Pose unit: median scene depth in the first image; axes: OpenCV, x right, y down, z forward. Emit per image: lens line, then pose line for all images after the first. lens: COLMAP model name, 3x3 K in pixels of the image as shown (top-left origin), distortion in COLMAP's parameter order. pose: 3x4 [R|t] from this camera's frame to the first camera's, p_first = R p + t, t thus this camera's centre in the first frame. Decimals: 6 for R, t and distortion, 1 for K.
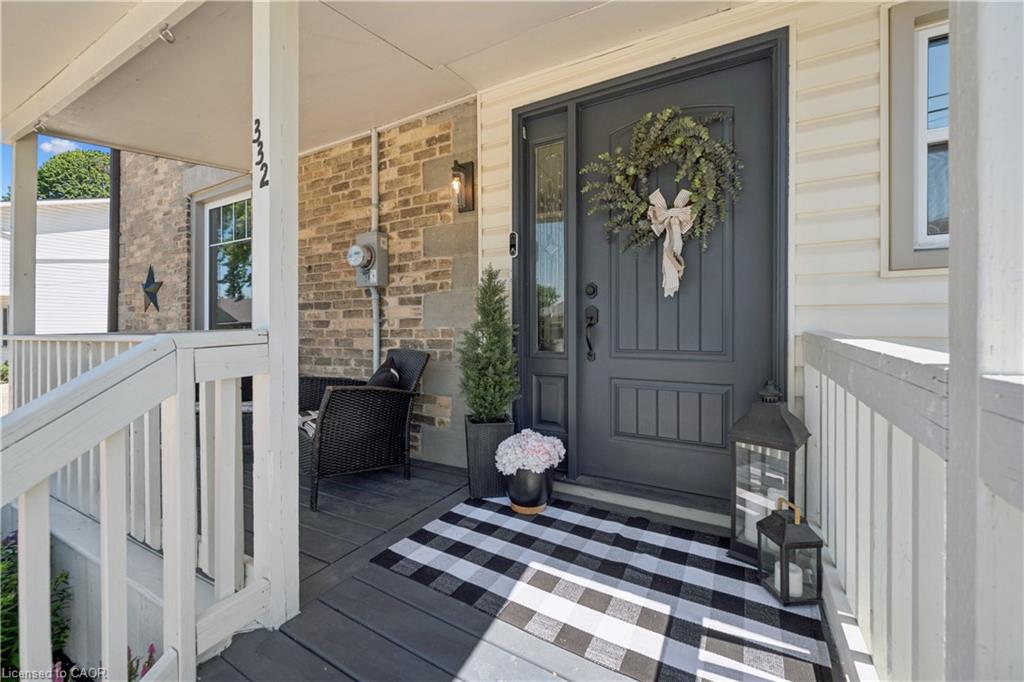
lens RADIAL K [[420.8, 0, 511.9], [0, 420.8, 337.0], [0, 0, 1]] dist [-0.000782, -0.000118]
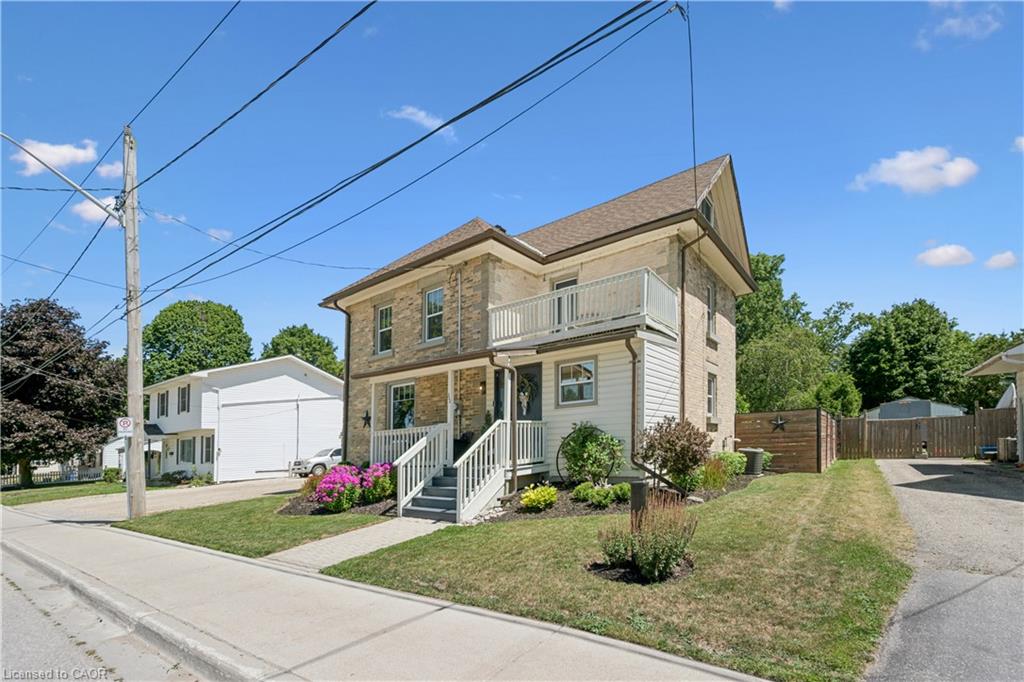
lens RADIAL K [[420.8, 0, 511.3], [0, 420.8, 341.4], [0, 0, 1]] dist [-0.000782, -0.000118]
pose [[0.991460, -0.052051, -0.119572, 0.557826], [0.015826, 0.958139, -0.285865, 0.298454], [0.129447, 0.281531, 0.950781, -2.440378]]
